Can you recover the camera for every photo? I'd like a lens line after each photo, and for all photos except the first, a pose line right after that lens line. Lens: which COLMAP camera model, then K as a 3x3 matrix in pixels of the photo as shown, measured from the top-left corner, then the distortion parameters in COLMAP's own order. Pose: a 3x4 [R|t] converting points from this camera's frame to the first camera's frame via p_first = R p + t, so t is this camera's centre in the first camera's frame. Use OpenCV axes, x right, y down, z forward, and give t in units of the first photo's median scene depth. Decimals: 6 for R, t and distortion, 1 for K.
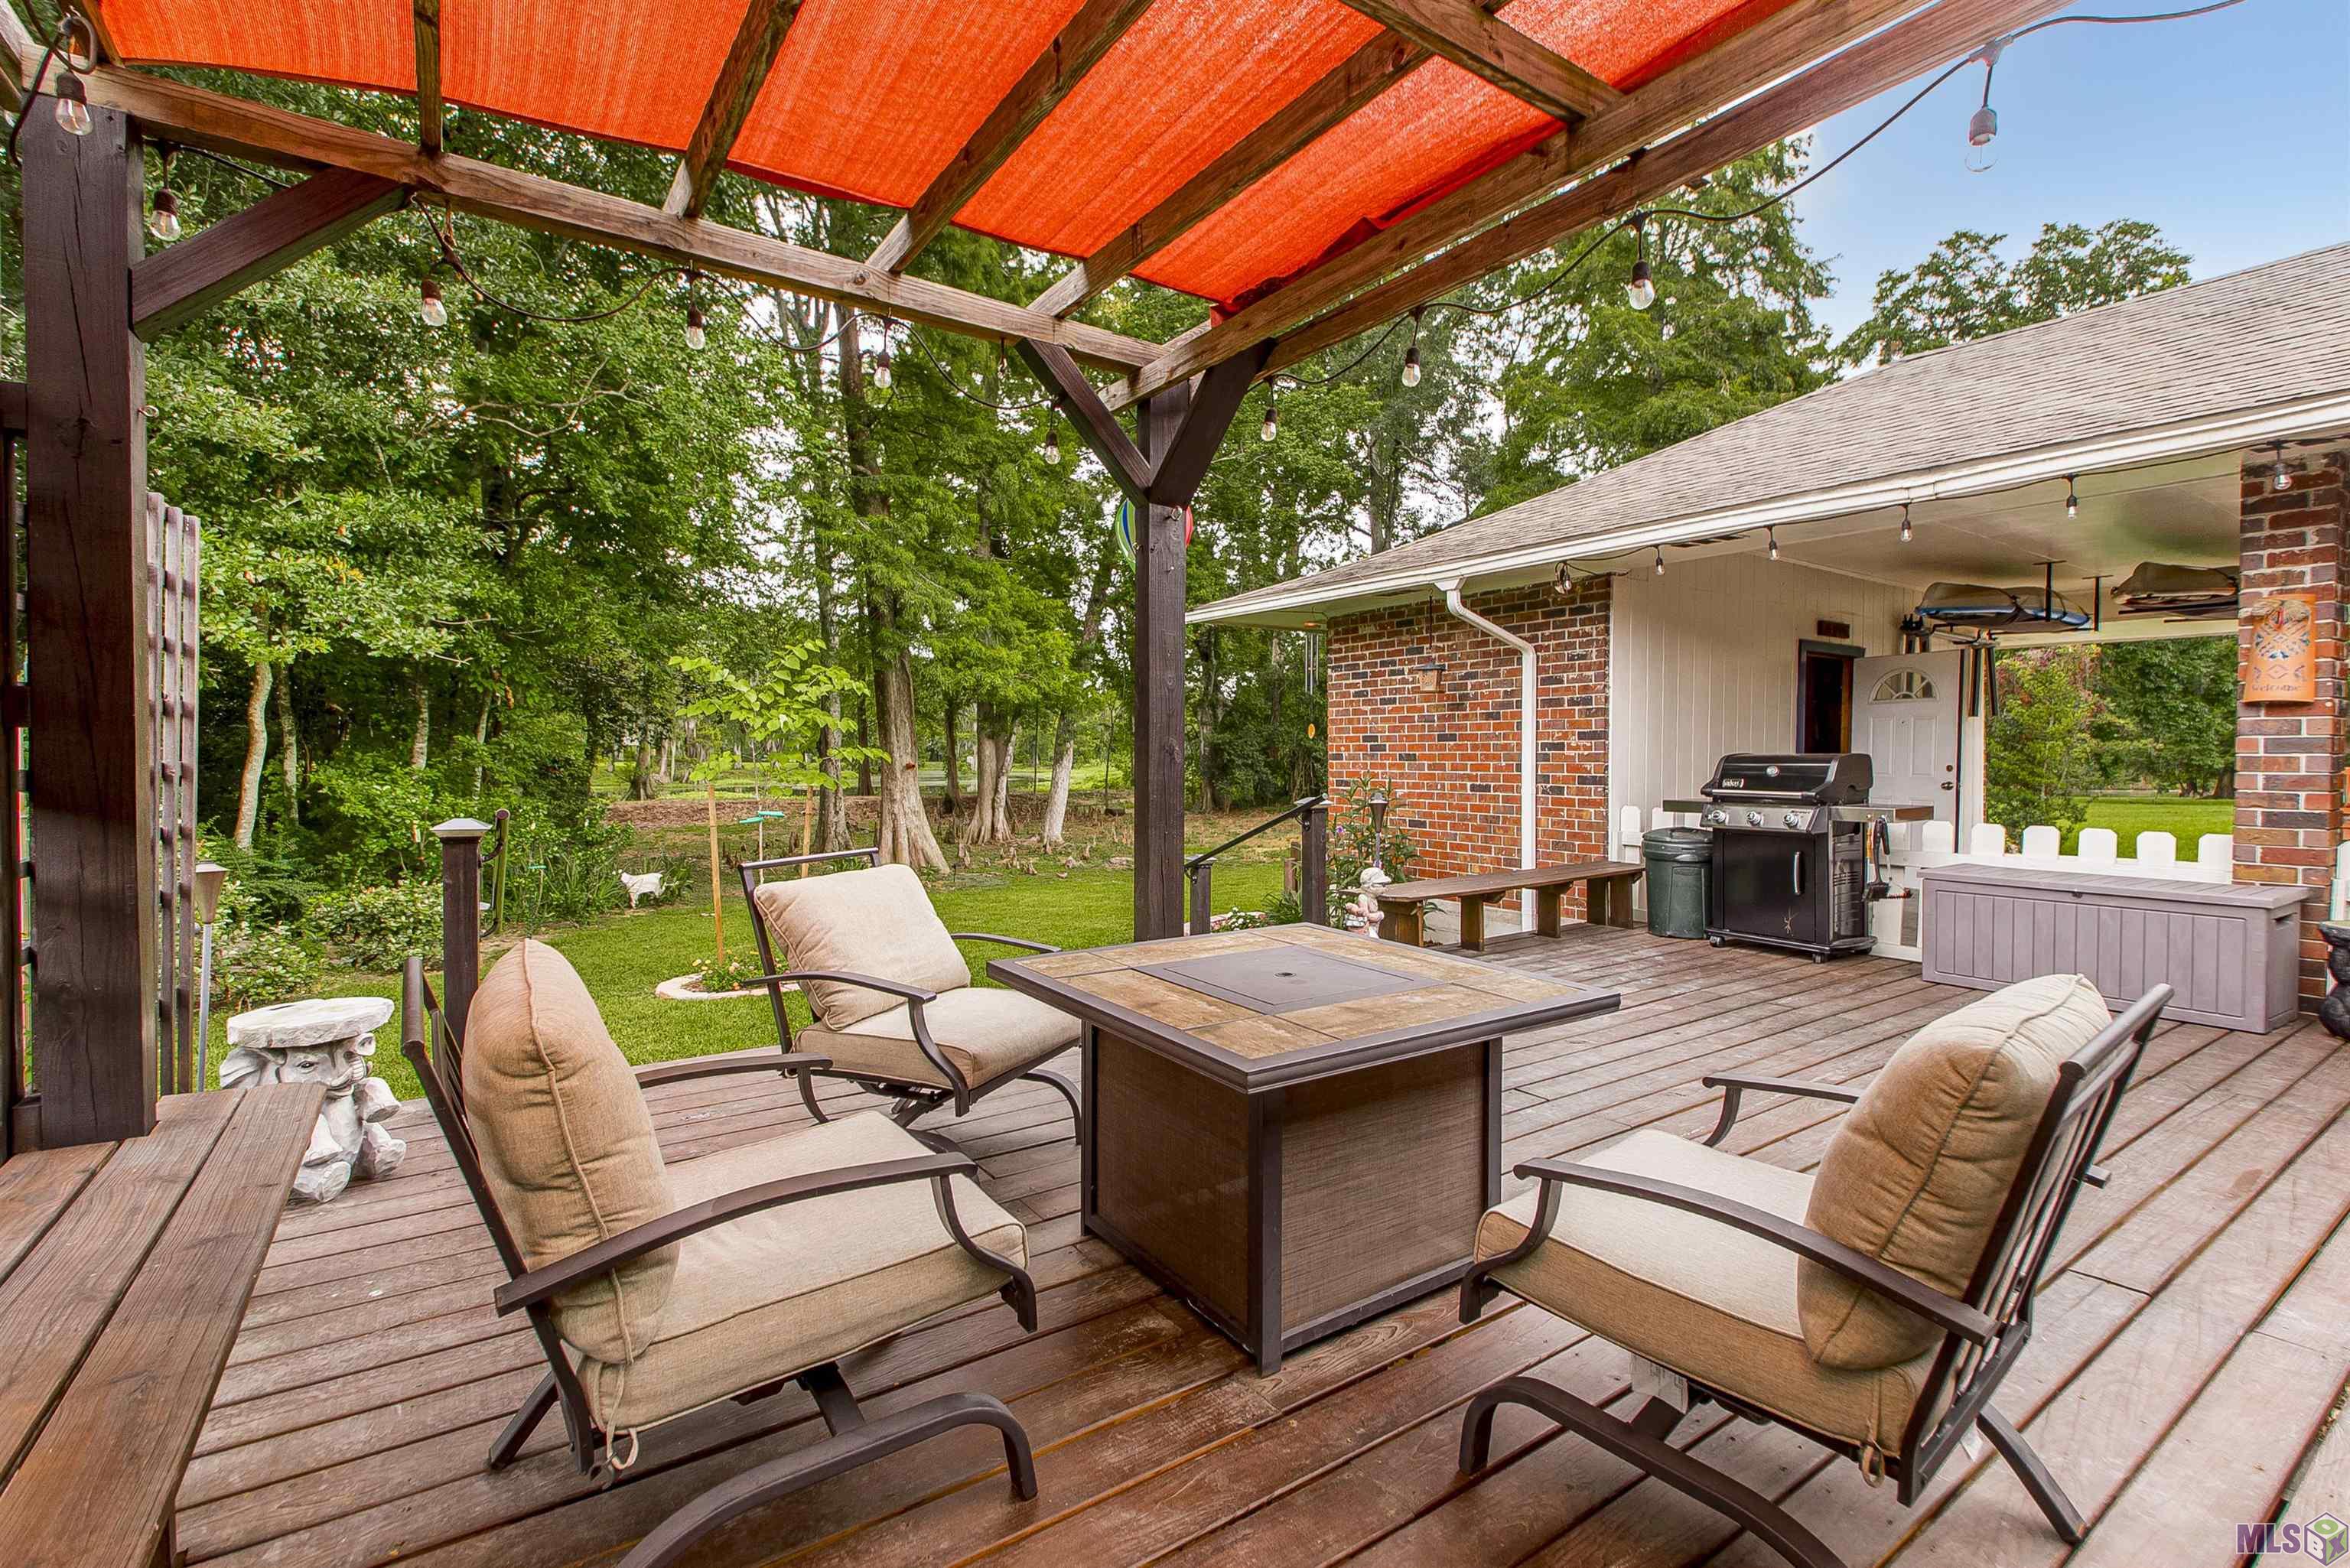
lens RADIAL K [[1037.2, 0, 1172.7], [0, 1037.2, 781.2], [0, 0, 1]] dist [0.002174, -0.000141]
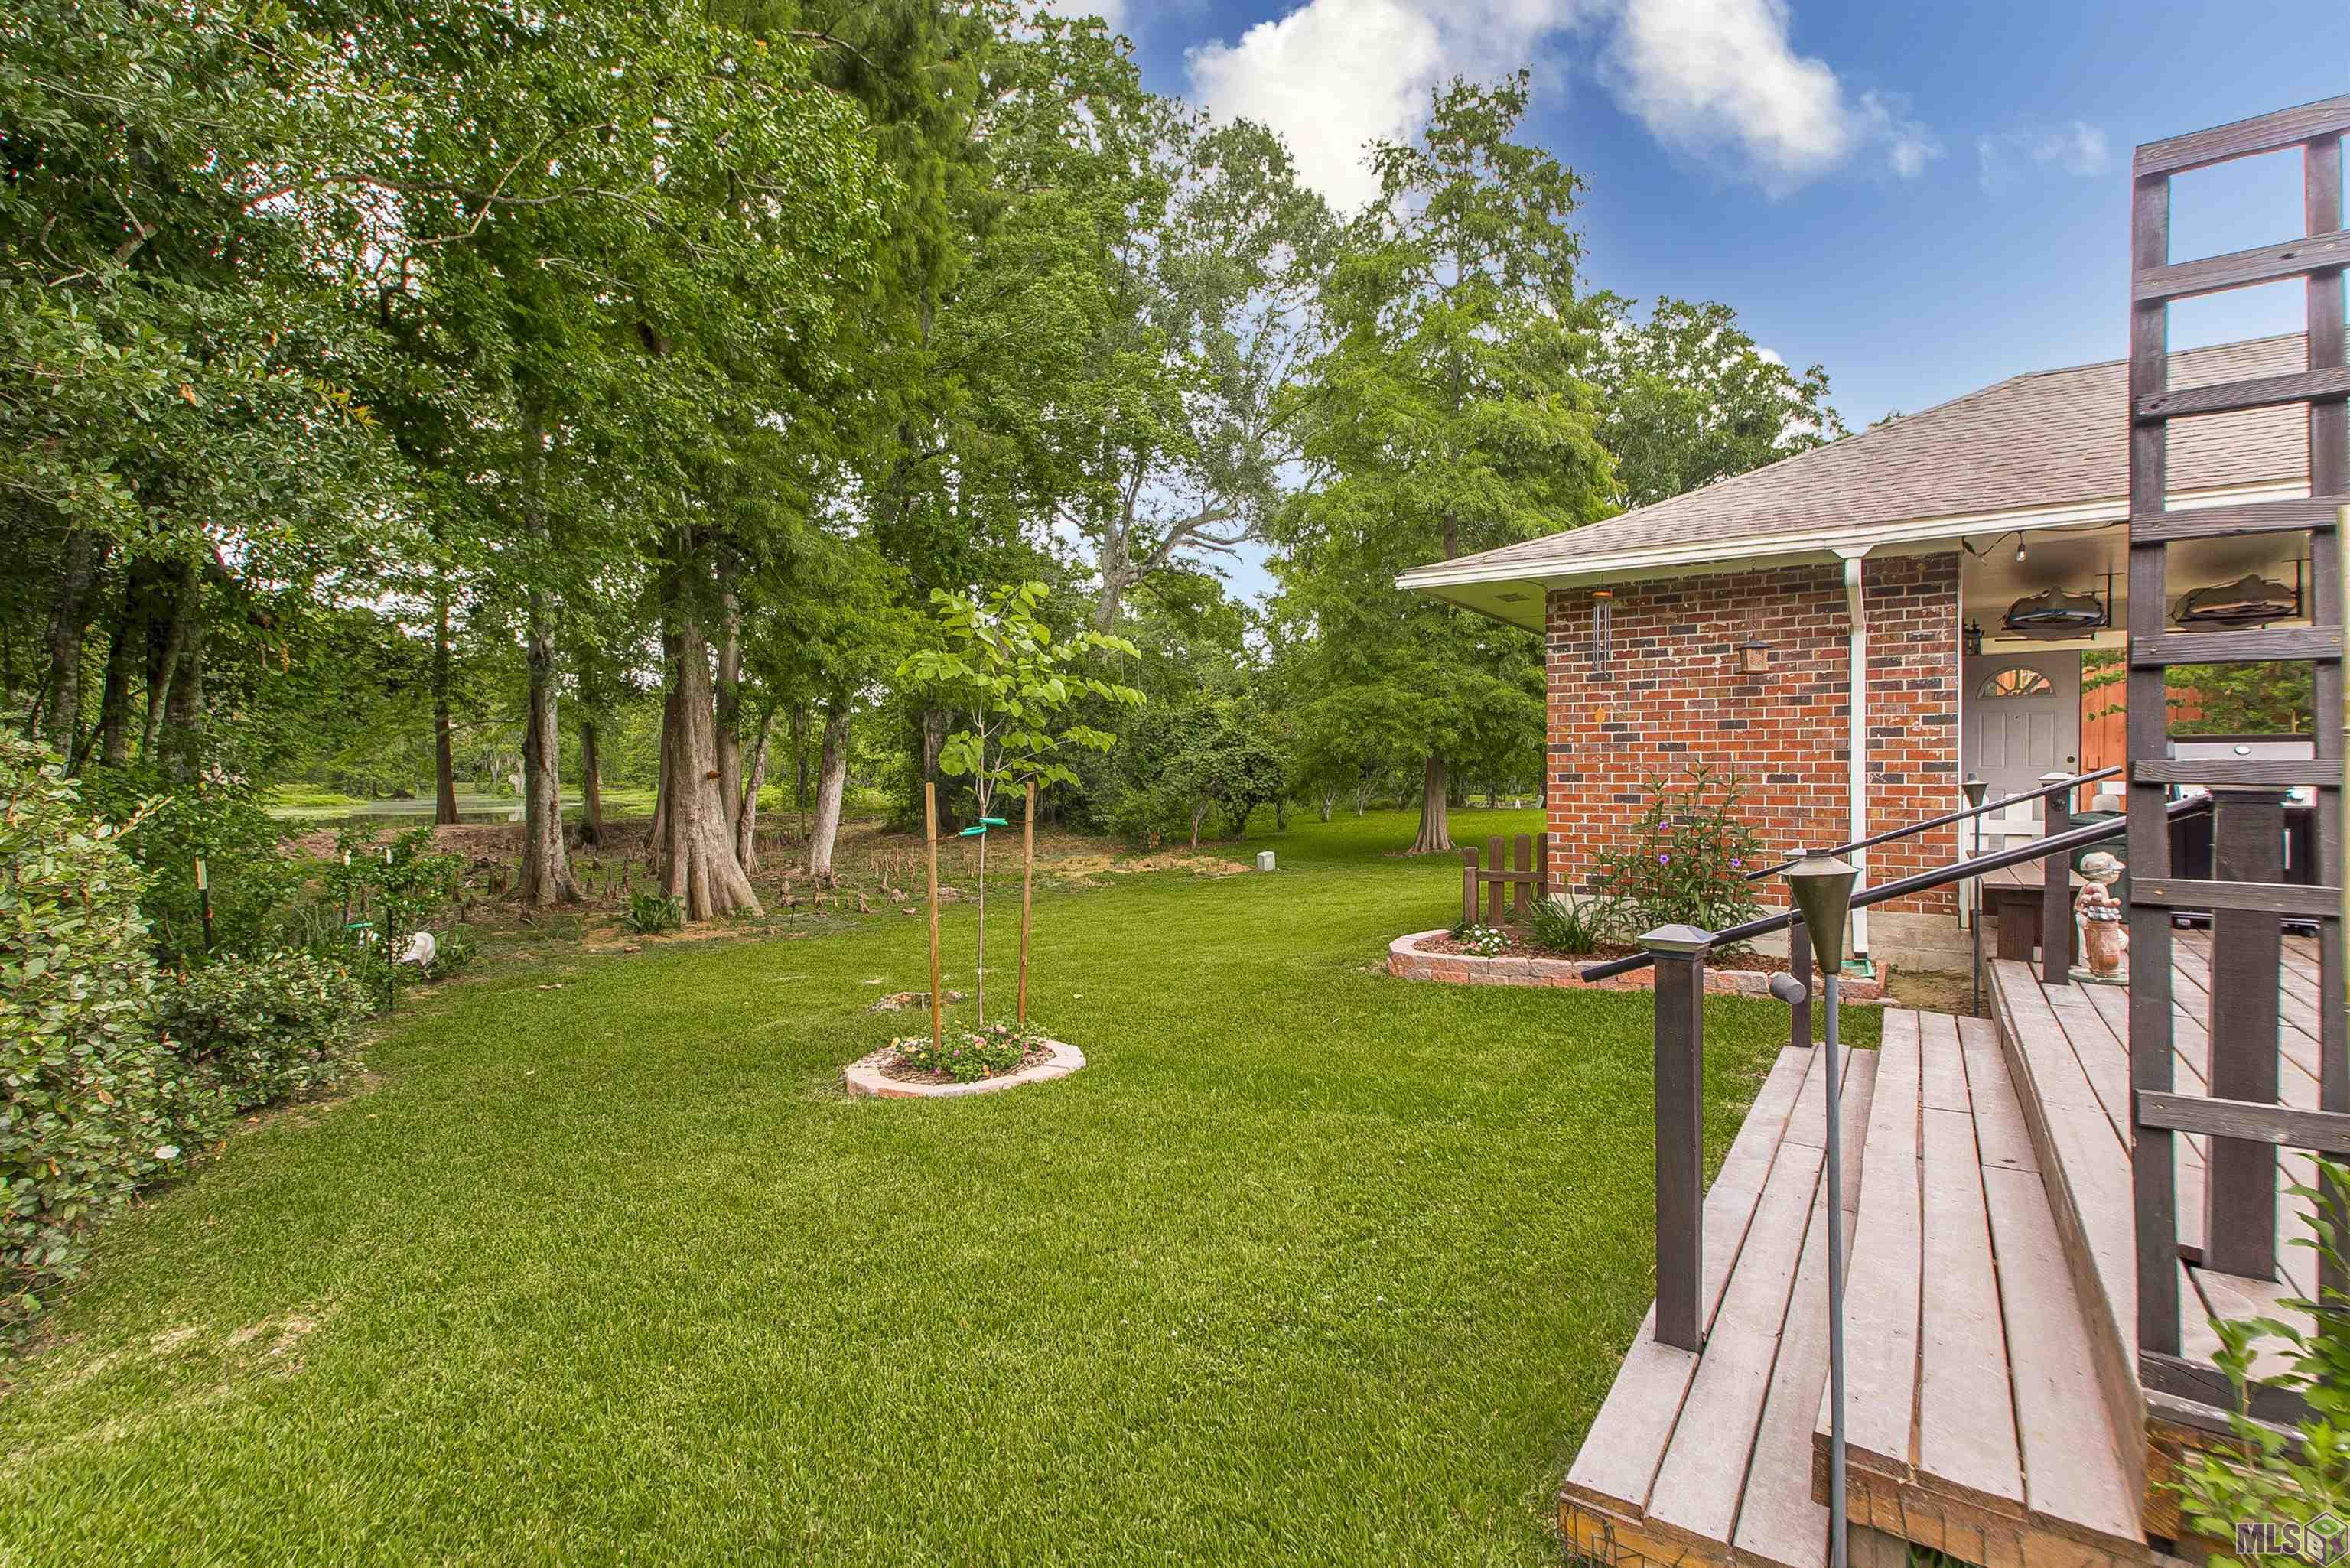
lens RADIAL K [[1155.5, 0, 1175.0], [0, 1155.5, 779.9], [0, 0, 1]] dist [0.021894, 0.000168]
pose [[0.936013, -0.001197, 0.351964, -0.566323], [0.009604, 0.999709, -0.022142, 0.025177], [-0.351835, 0.024106, 0.935752, 0.217686]]
